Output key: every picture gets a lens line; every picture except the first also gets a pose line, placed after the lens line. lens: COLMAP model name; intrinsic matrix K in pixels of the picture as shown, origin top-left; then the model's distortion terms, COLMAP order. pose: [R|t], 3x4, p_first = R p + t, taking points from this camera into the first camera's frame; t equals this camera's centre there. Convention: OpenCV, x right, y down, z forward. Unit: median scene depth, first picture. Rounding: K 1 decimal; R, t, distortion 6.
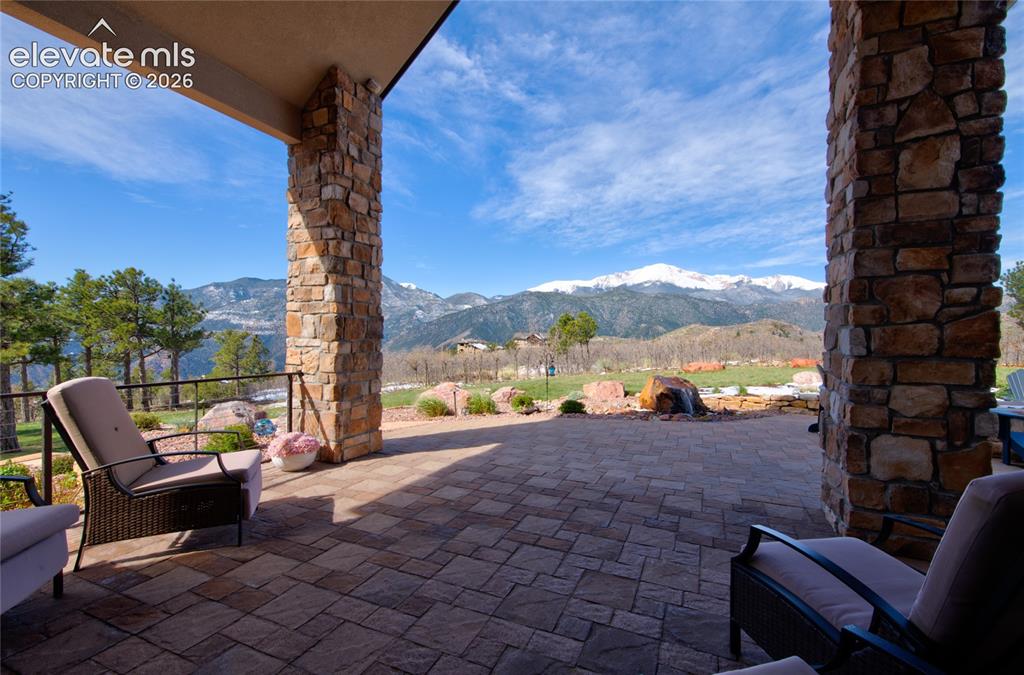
lens RADIAL K [[443.6, 0, 512.0], [0, 443.6, 337.5], [0, 0, 1]] dist [0.000455, 0.000055]
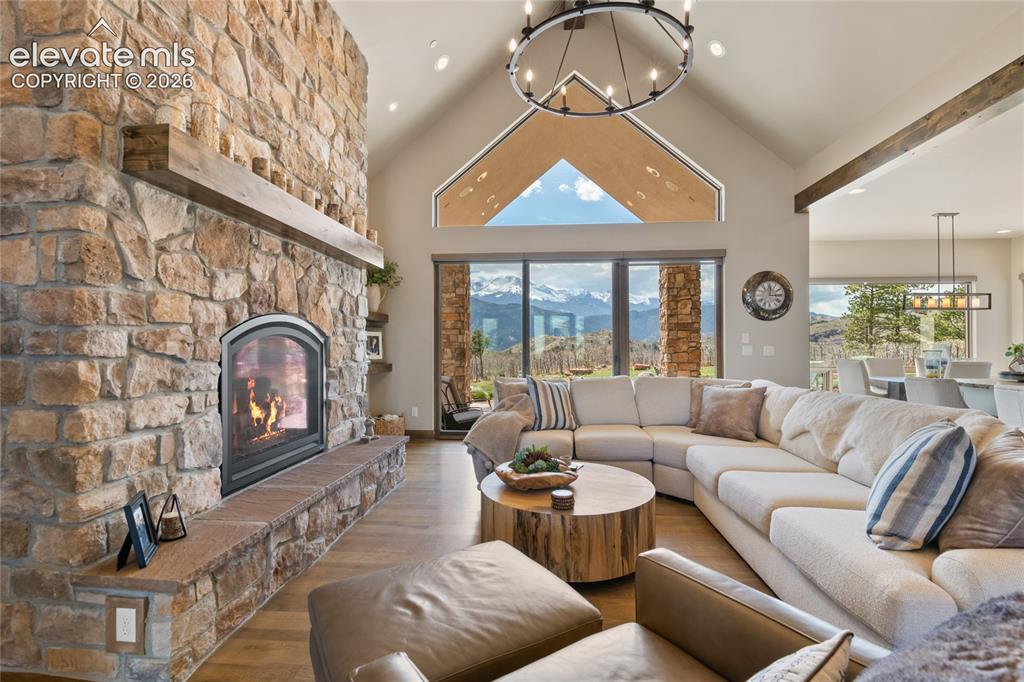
lens RADIAL K [[450.5, 0, 512.0], [0, 450.5, 341.0], [0, 0, 1]] dist [-0.007217, -0.007512]
pose [[0.948922, -0.008503, 0.315396, -0.862289], [0.013559, 0.999812, -0.013839, -0.054567], [-0.315219, 0.017408, 0.948859, -1.129544]]
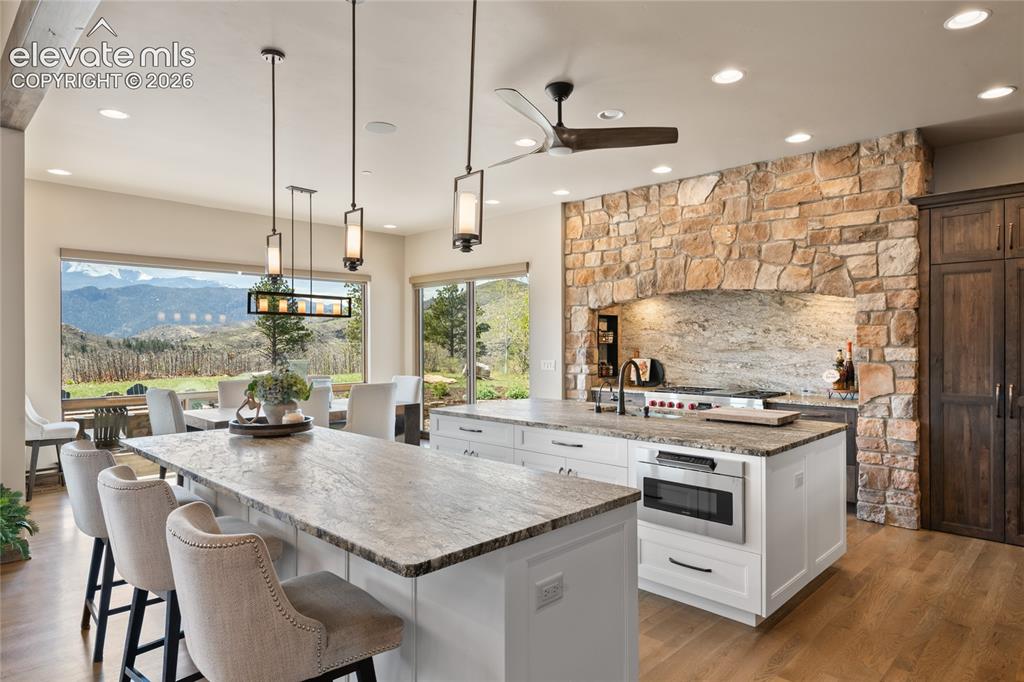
lens RADIAL K [[600.5, 0, 512.0], [0, 600.5, 341.0], [0, 0, 1]] dist [0.002349, -0.001077]
pose [[0.362727, -0.010288, 0.931839, -0.305593], [0.012677, 0.999901, 0.006104, -0.093861], [-0.931809, 0.009599, 0.362821, -1.218540]]
